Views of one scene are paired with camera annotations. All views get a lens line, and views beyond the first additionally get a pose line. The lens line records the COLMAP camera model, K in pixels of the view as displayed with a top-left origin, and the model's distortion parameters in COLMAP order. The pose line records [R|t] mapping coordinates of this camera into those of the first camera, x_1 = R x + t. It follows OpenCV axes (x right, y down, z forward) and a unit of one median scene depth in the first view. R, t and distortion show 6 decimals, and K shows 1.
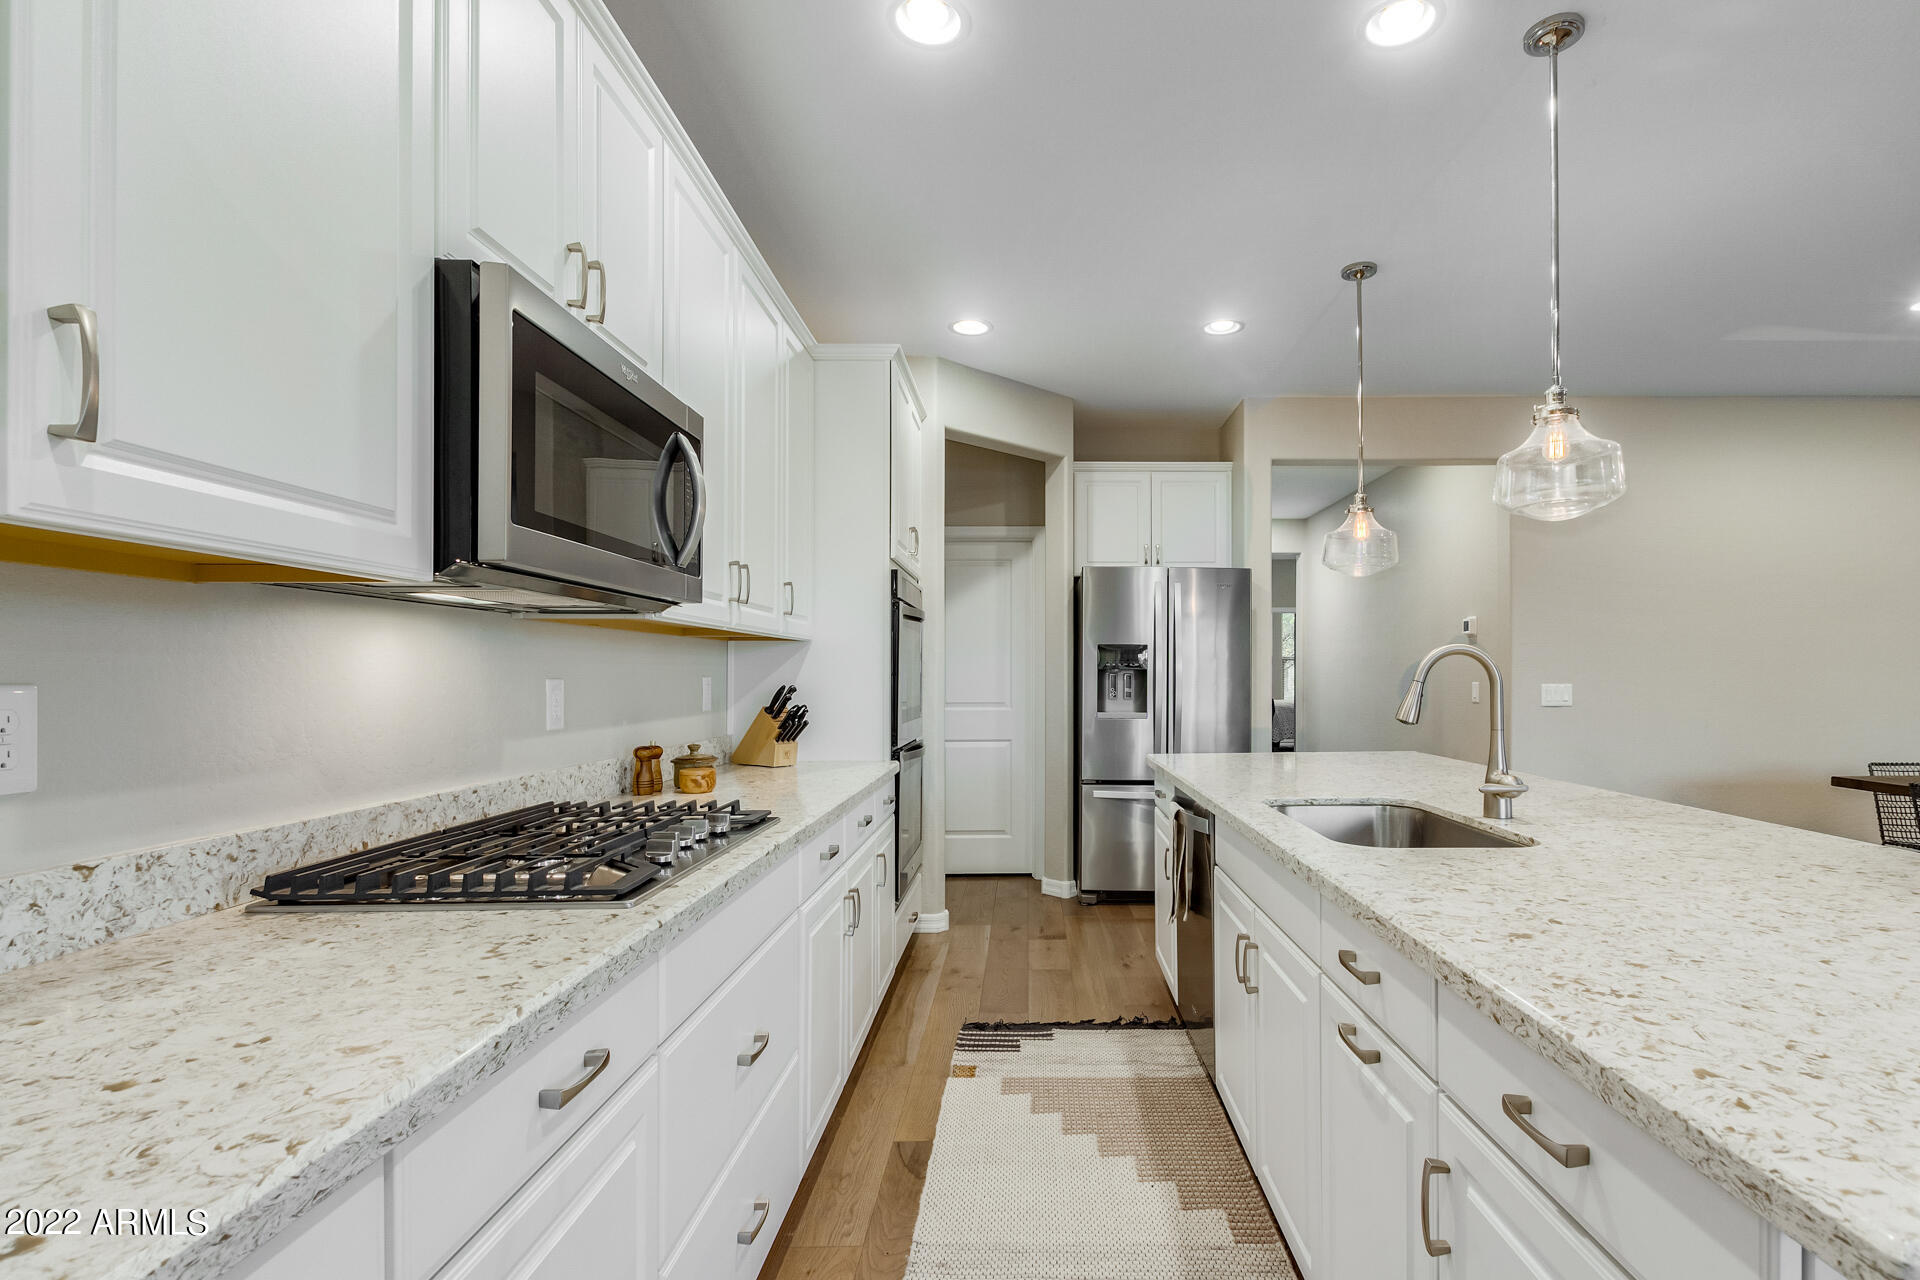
lens RADIAL K [[901.2, 0, 940.1], [0, 901.2, 661.2], [0, 0, 1]] dist [-0.003010, -0.000500]
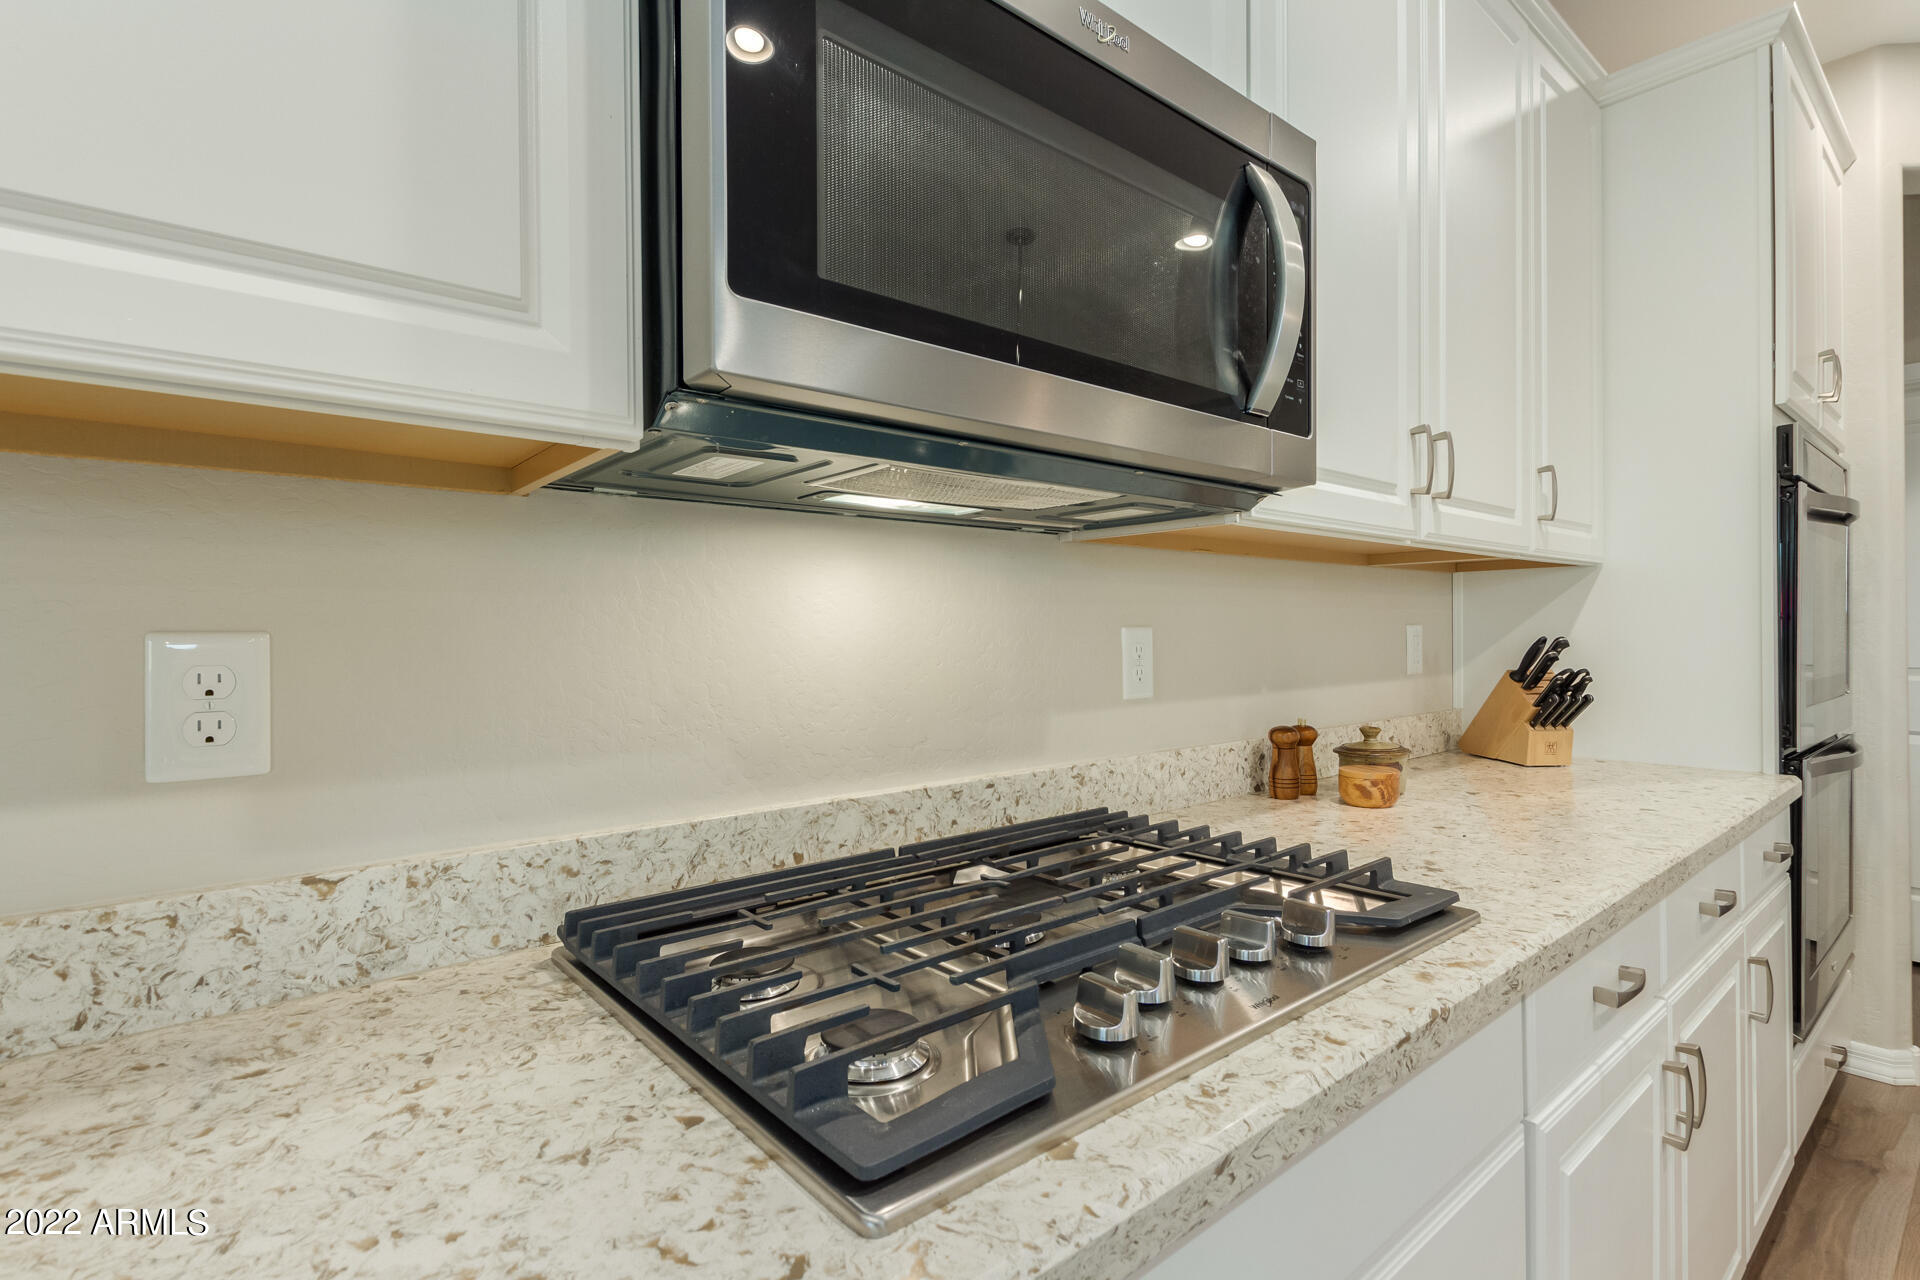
lens RADIAL K [[818.5, 0, 1018.7], [0, 818.5, 629.6], [0, 0, 1]] dist [0.004724, -0.000308]
pose [[0.704431, -0.005844, -0.709748, -0.041279], [0.017298, 0.999810, 0.008936, 0.015908], [0.709562, -0.018572, 0.704399, 0.527275]]
